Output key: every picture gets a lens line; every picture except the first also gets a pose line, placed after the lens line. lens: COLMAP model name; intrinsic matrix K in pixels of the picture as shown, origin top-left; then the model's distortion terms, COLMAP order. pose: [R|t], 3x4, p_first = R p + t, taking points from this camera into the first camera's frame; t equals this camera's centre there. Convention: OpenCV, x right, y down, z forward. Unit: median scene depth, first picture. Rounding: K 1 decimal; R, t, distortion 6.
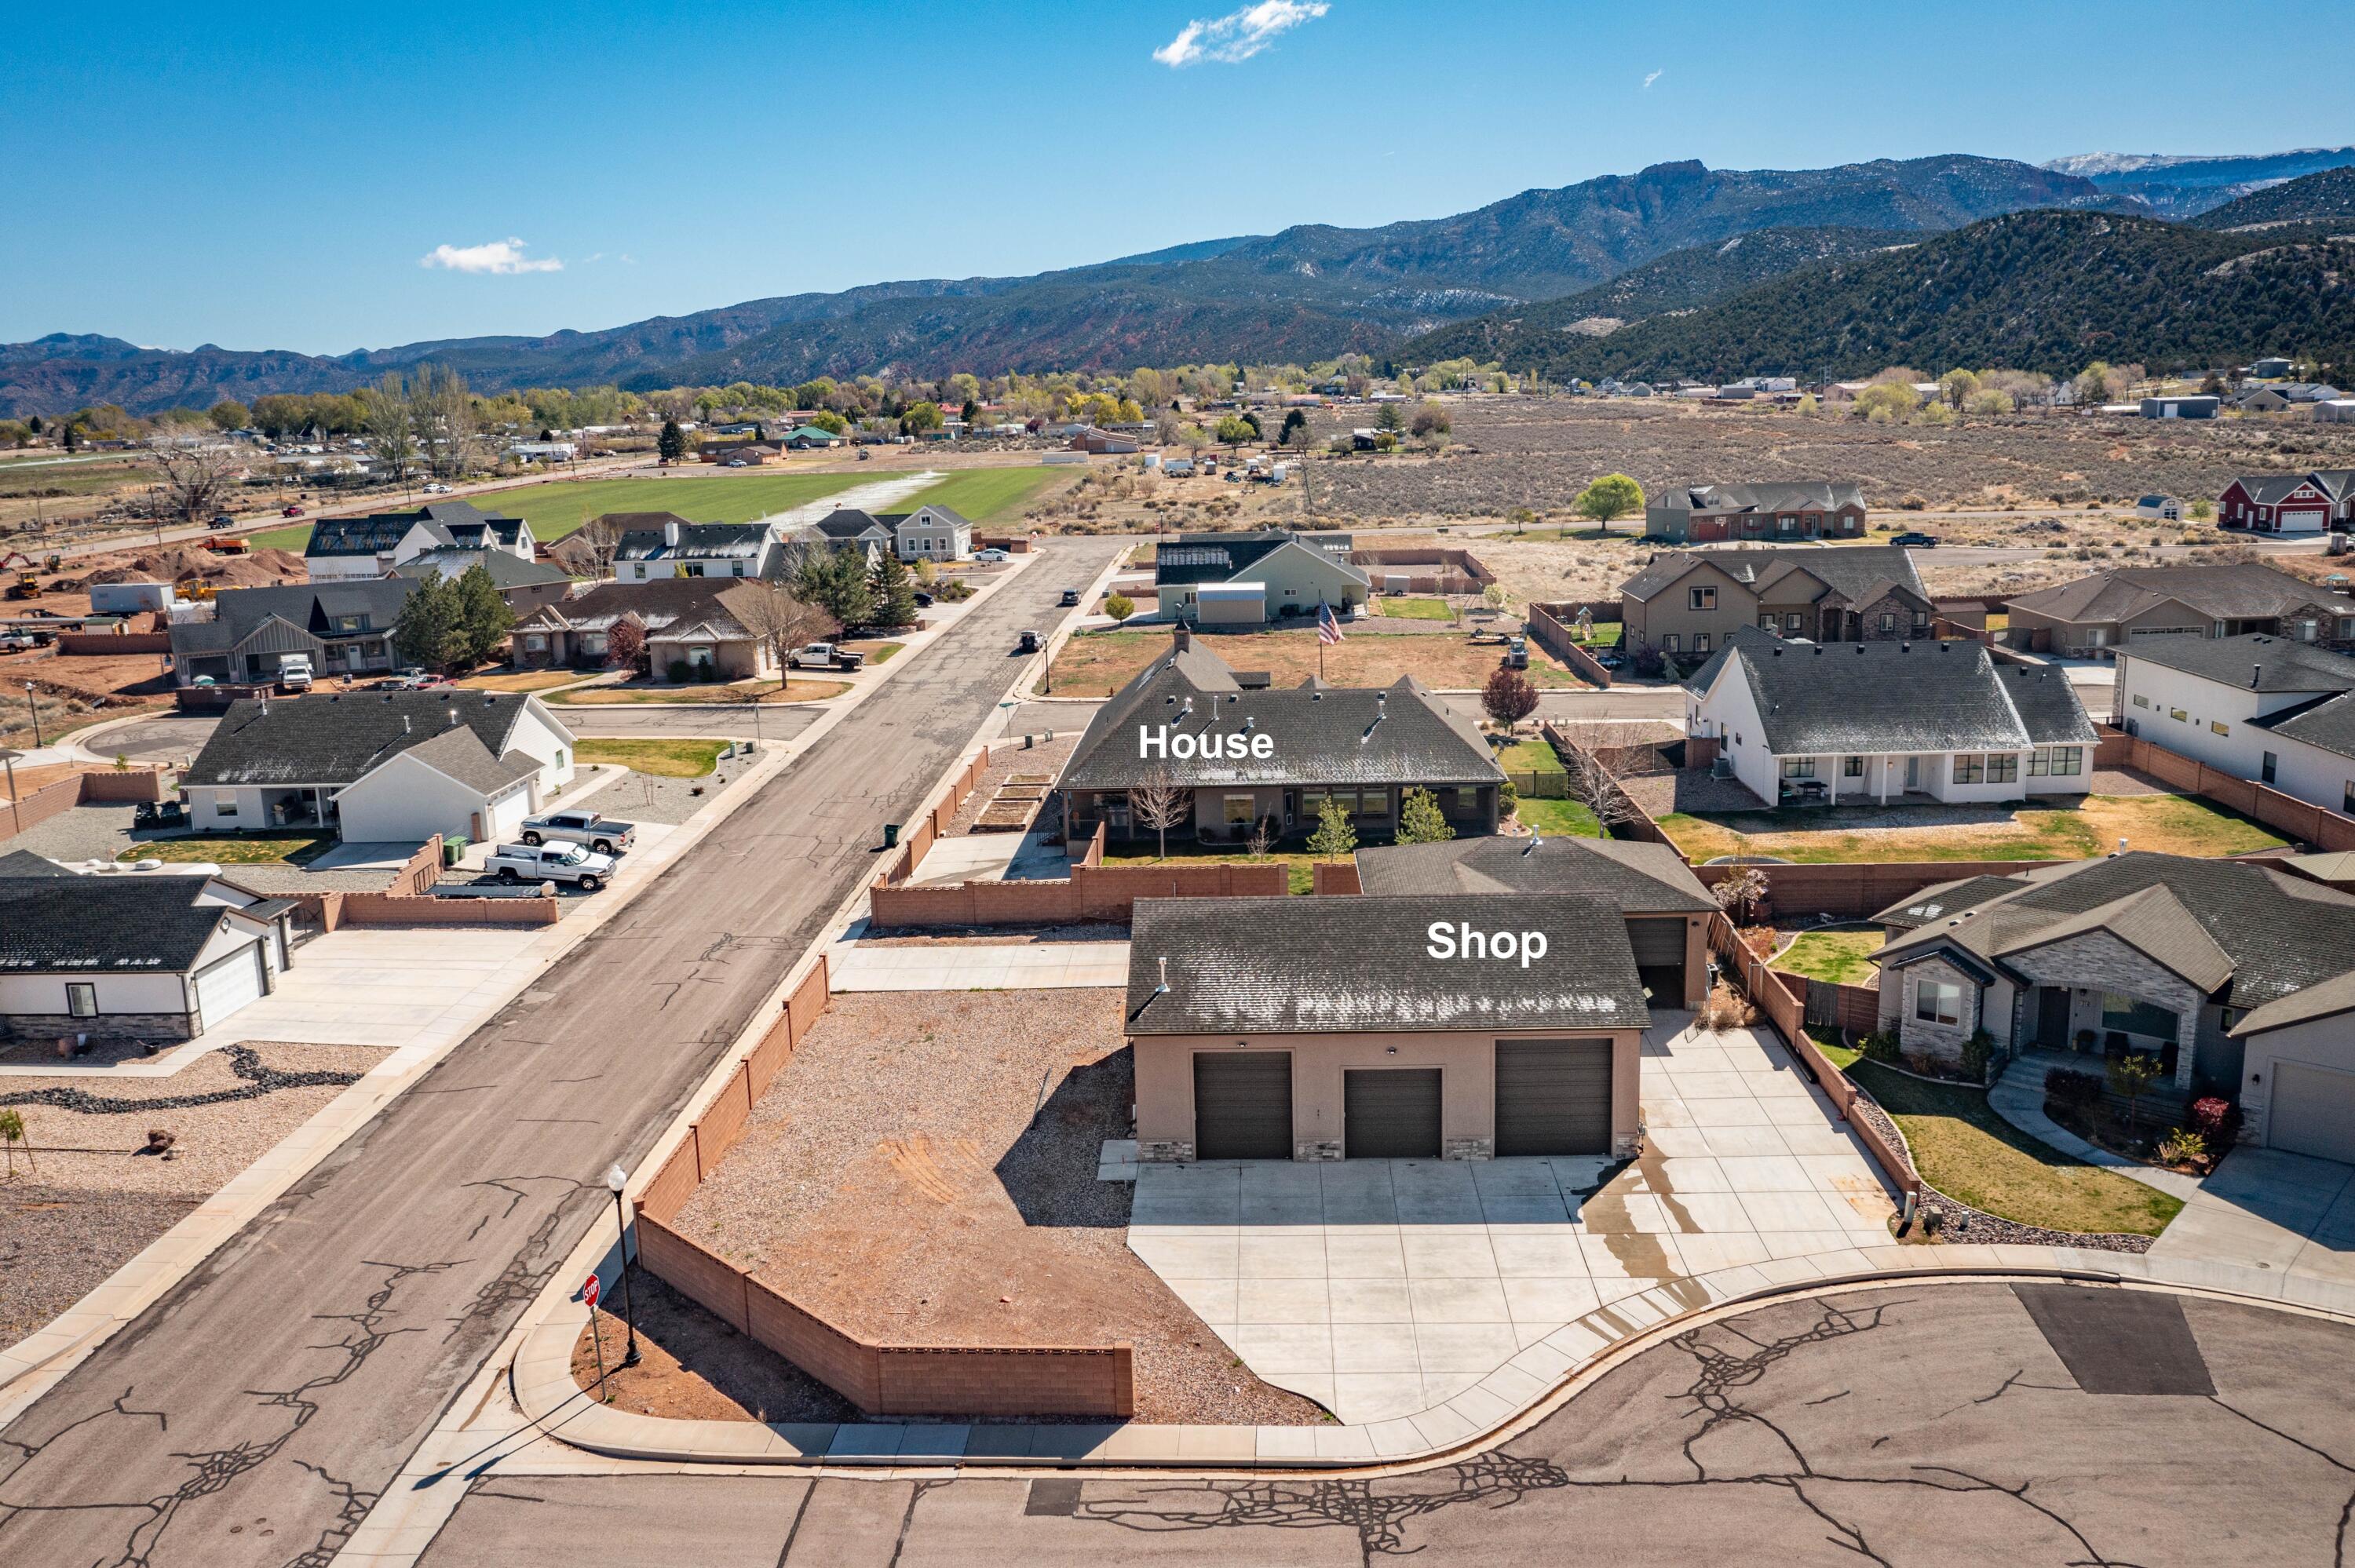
lens RADIAL K [[1849.4, 0, 1177.5], [0, 1849.4, 784.0], [0, 0, 1]] dist [-0.012818, 0.008746]
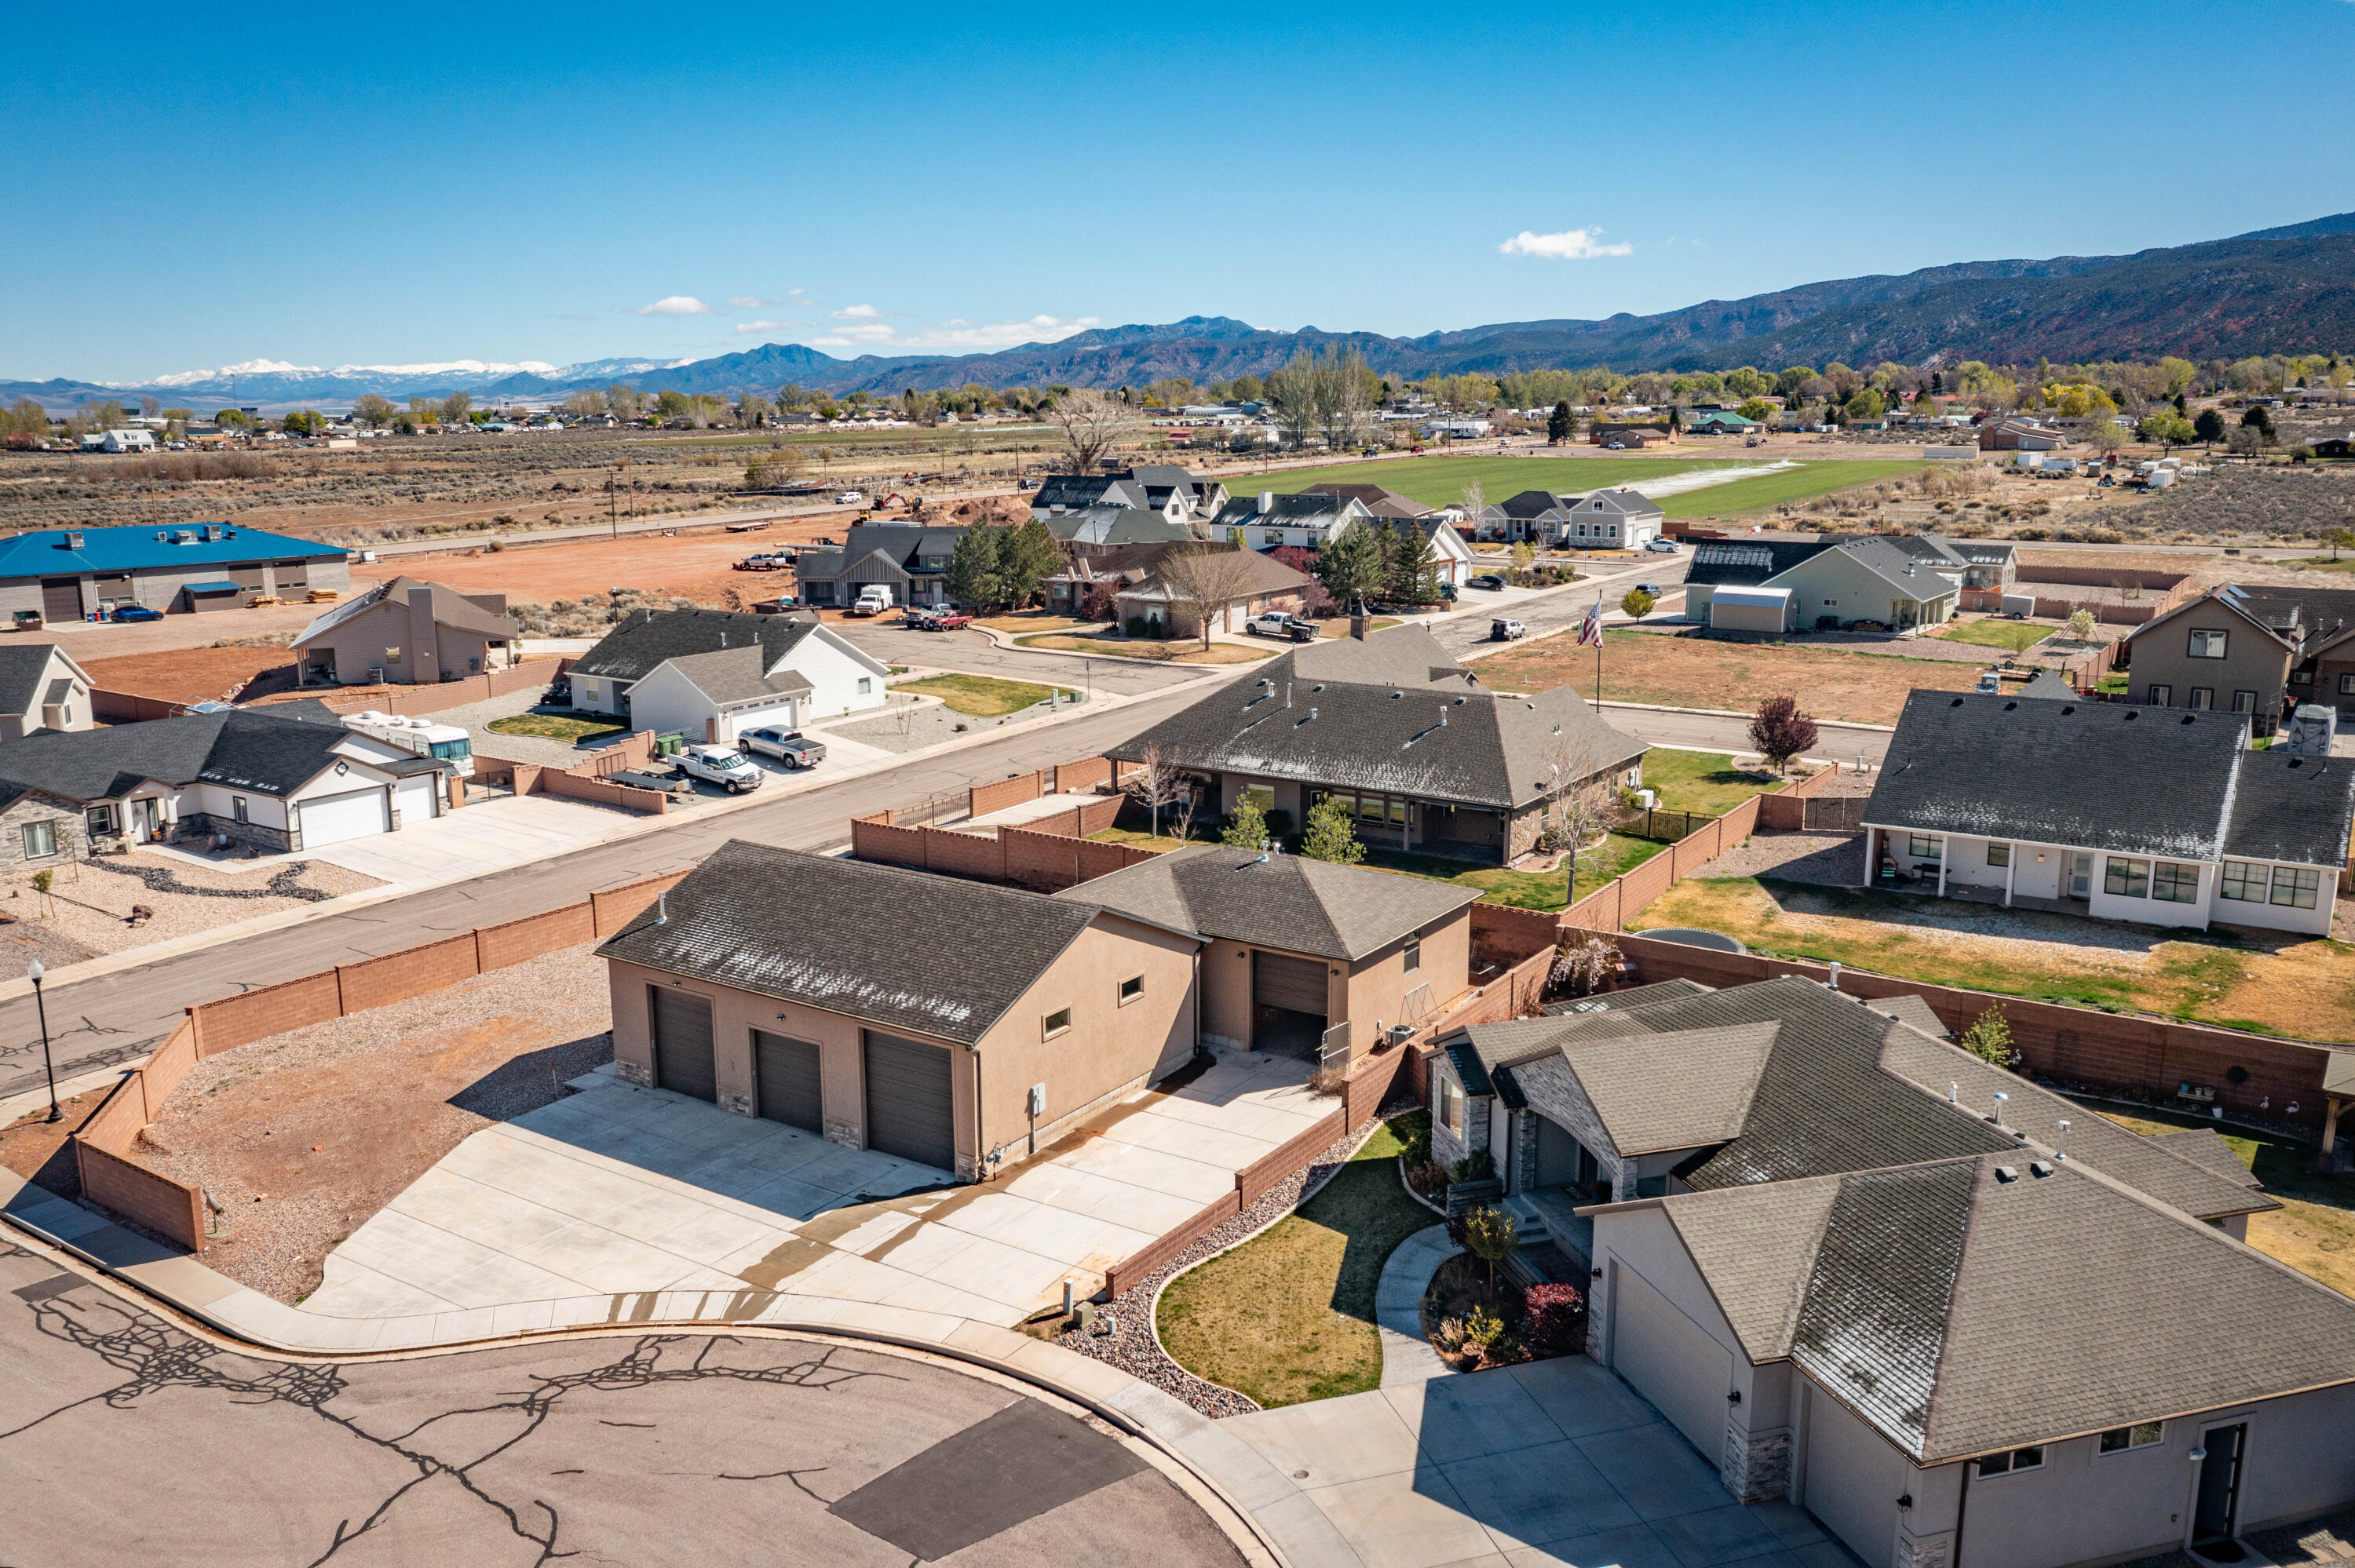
lens RADIAL K [[1849.4, 0, 1177.5], [0, 1849.4, 784.0], [0, 0, 1]] dist [-0.012818, 0.008746]
pose [[0.852698, 0.128002, -0.506480, 0.475498], [-0.123904, 0.991407, 0.041956, -0.029252], [0.507498, 0.026979, 0.861231, 0.151740]]
